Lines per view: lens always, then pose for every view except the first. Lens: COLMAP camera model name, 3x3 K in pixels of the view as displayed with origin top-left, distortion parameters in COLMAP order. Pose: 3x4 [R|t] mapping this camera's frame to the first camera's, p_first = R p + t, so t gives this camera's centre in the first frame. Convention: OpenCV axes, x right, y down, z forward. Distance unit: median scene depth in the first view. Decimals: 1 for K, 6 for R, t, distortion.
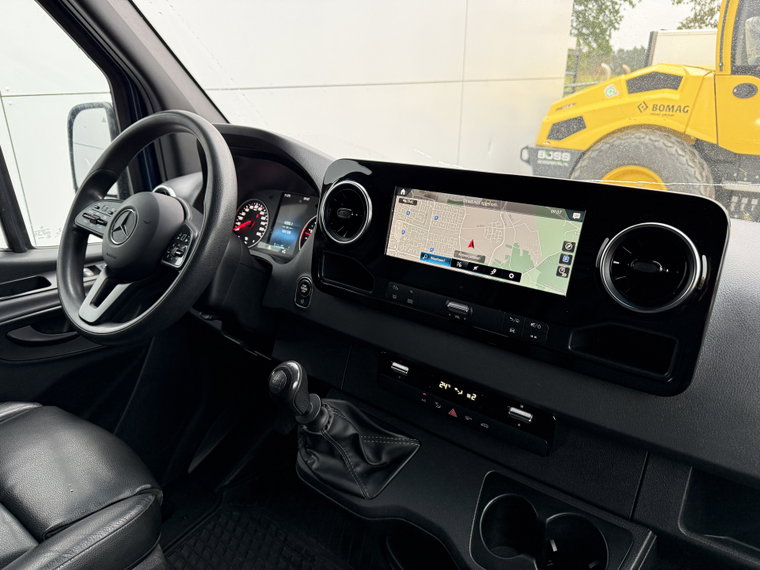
lens RADIAL K [[539.0, 0, 382.4], [0, 539.0, 287.1], [0, 0, 1]] dist [0.009157, -0.009517]
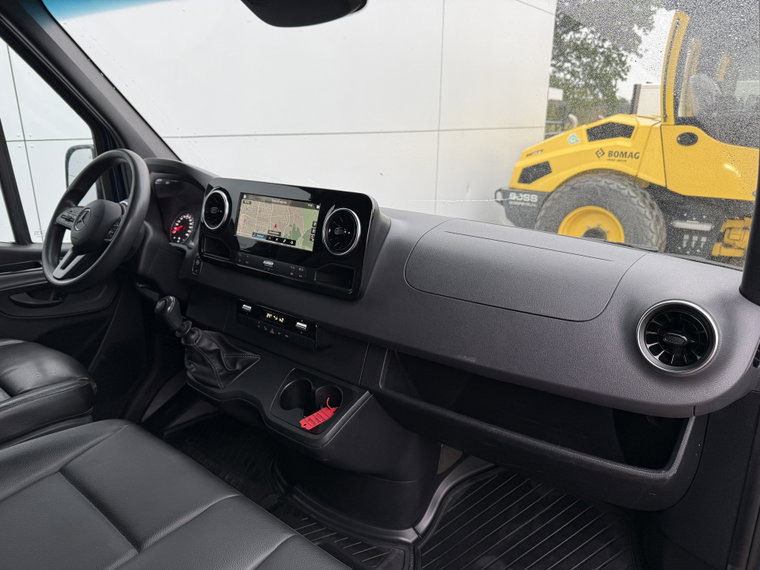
lens RADIAL K [[534.8, 0, 380.1], [0, 534.8, 291.5], [0, 0, 1]] dist [0.058005, -0.074552]
pose [[0.999321, 0.013683, -0.034214, 0.448972], [-0.016108, 0.997300, -0.071643, 0.196815], [0.033142, 0.072146, 0.996843, -0.539004]]
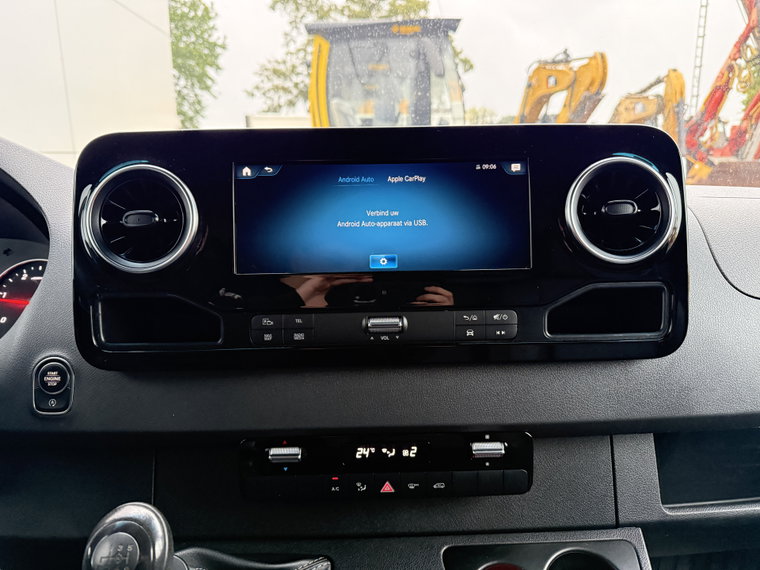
lens RADIAL K [[539.0, 0, 382.4], [0, 539.0, 287.1], [0, 0, 1]] dist [0.009157, -0.009517]
pose [[0.774035, -0.154115, 0.614100, -0.217846], [0.241022, 0.968619, -0.060708, 0.027557], [-0.585473, 0.195001, 0.786890, 0.376982]]
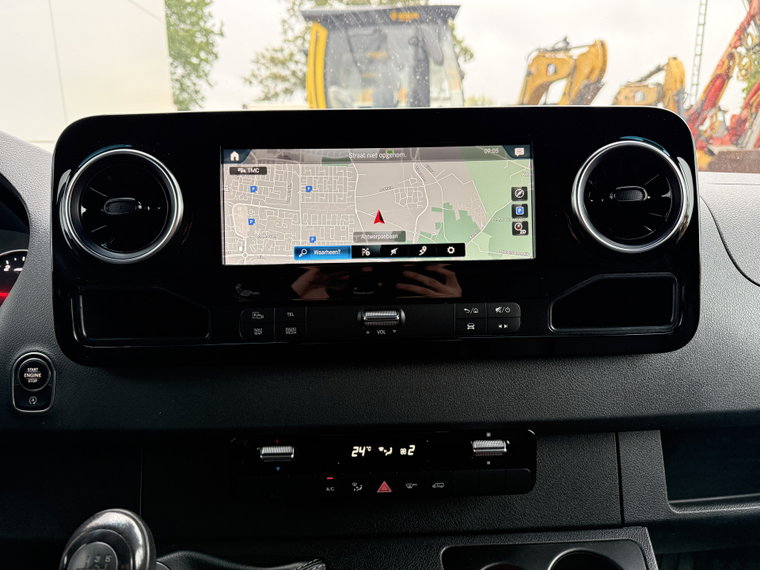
lens RADIAL K [[540.7, 0, 382.8], [0, 540.7, 285.0], [0, 0, 1]] dist [0.002247, -0.002752]
pose [[0.771941, -0.164330, 0.614087, -0.199596], [0.242727, 0.969012, -0.045813, 0.025204], [-0.587529, 0.184420, 0.787908, 0.396045]]
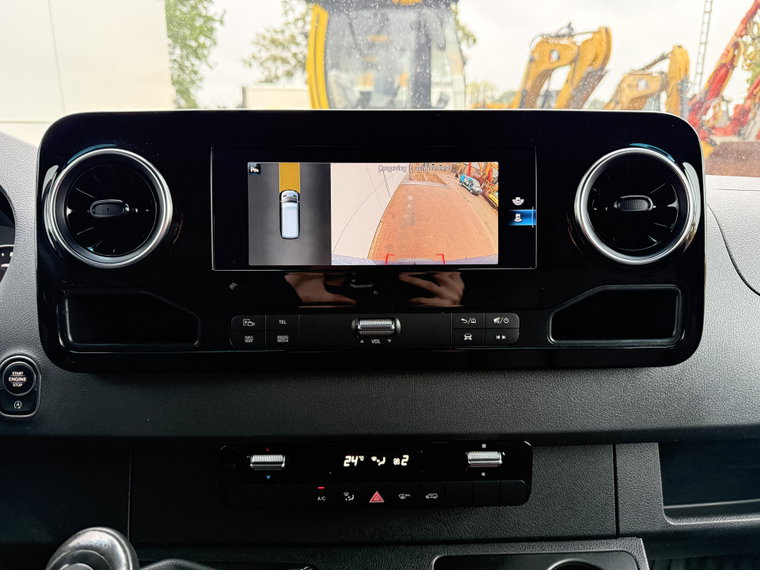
lens RADIAL K [[541.5, 0, 381.9], [0, 541.5, 285.0], [0, 0, 1]] dist [-0.002482, 0.001277]
pose [[0.773337, -0.168324, 0.611242, -0.184704], [0.227825, 0.973493, -0.020161, 0.004733], [-0.591646, 0.154848, 0.791187, 0.402997]]
